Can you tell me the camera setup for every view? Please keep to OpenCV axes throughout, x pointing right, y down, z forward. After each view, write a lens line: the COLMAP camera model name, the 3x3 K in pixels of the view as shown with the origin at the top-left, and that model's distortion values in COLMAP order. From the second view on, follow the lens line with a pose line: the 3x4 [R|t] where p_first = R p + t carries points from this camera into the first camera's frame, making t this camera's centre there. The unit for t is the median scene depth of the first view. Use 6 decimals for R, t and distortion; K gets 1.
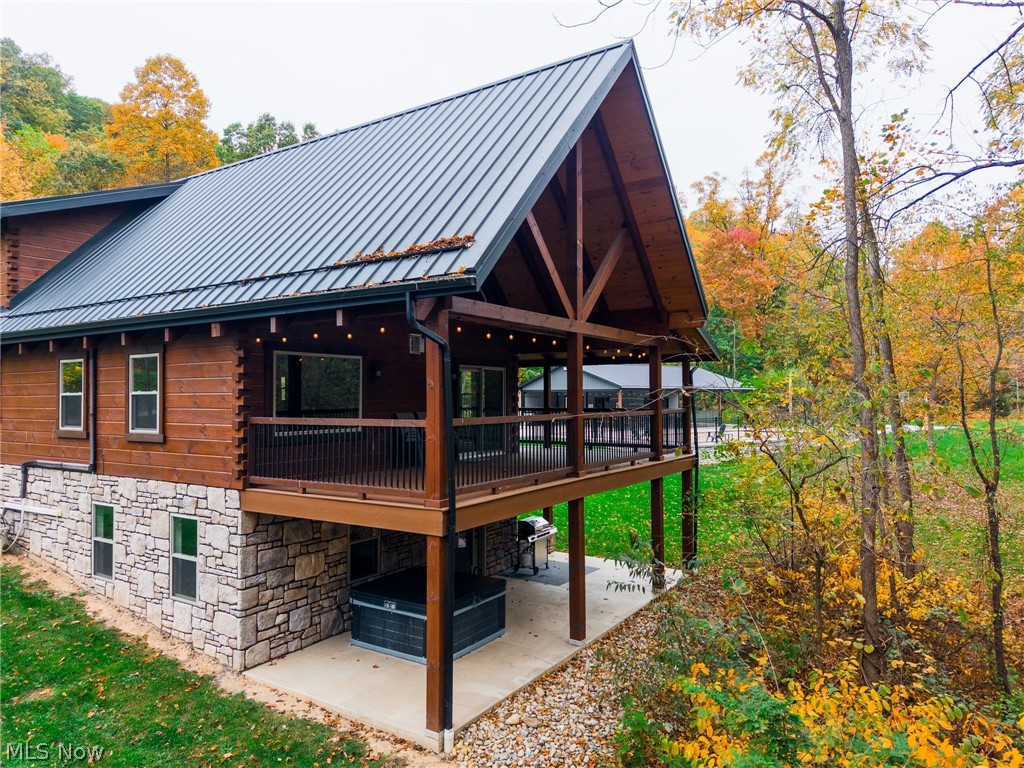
lens RADIAL K [[689.7, 0, 512.0], [0, 689.7, 384.0], [0, 0, 1]] dist [0.003640, 0.000069]
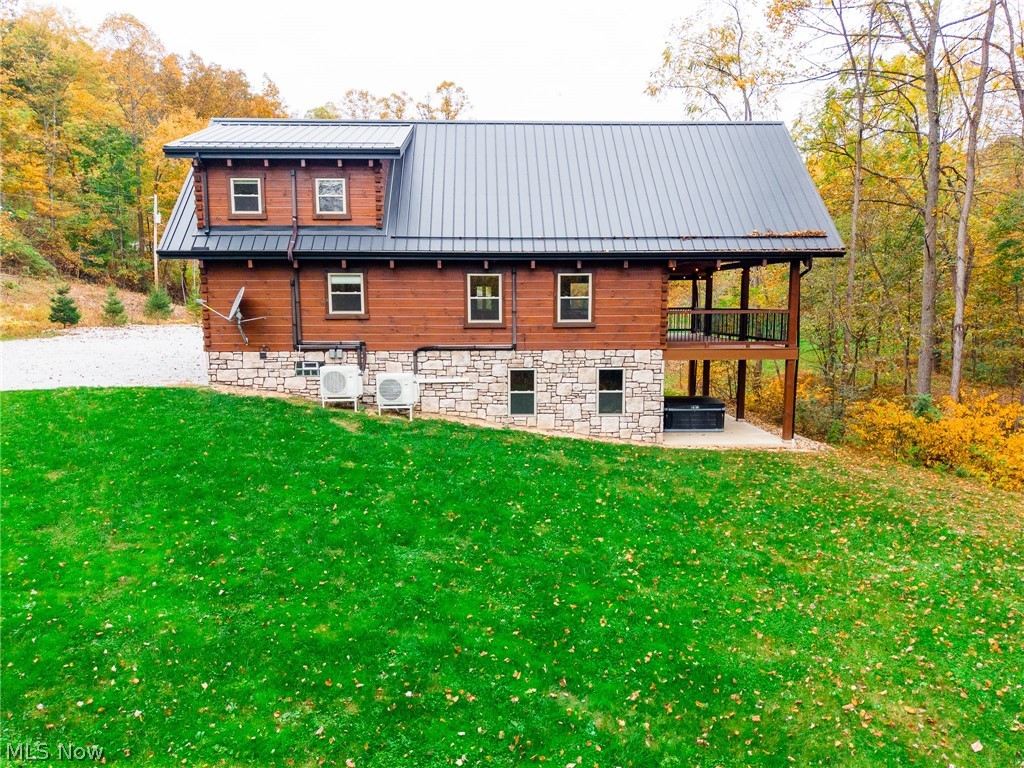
lens RADIAL K [[705.2, 0, 497.5], [0, 705.2, 393.3], [0, 0, 1]] dist [0.009859, -0.001626]
pose [[0.822901, -0.072058, 0.563597, -1.384915], [-0.011517, 0.989606, 0.143342, 0.000222], [-0.568068, -0.124447, 0.813518, -0.242301]]
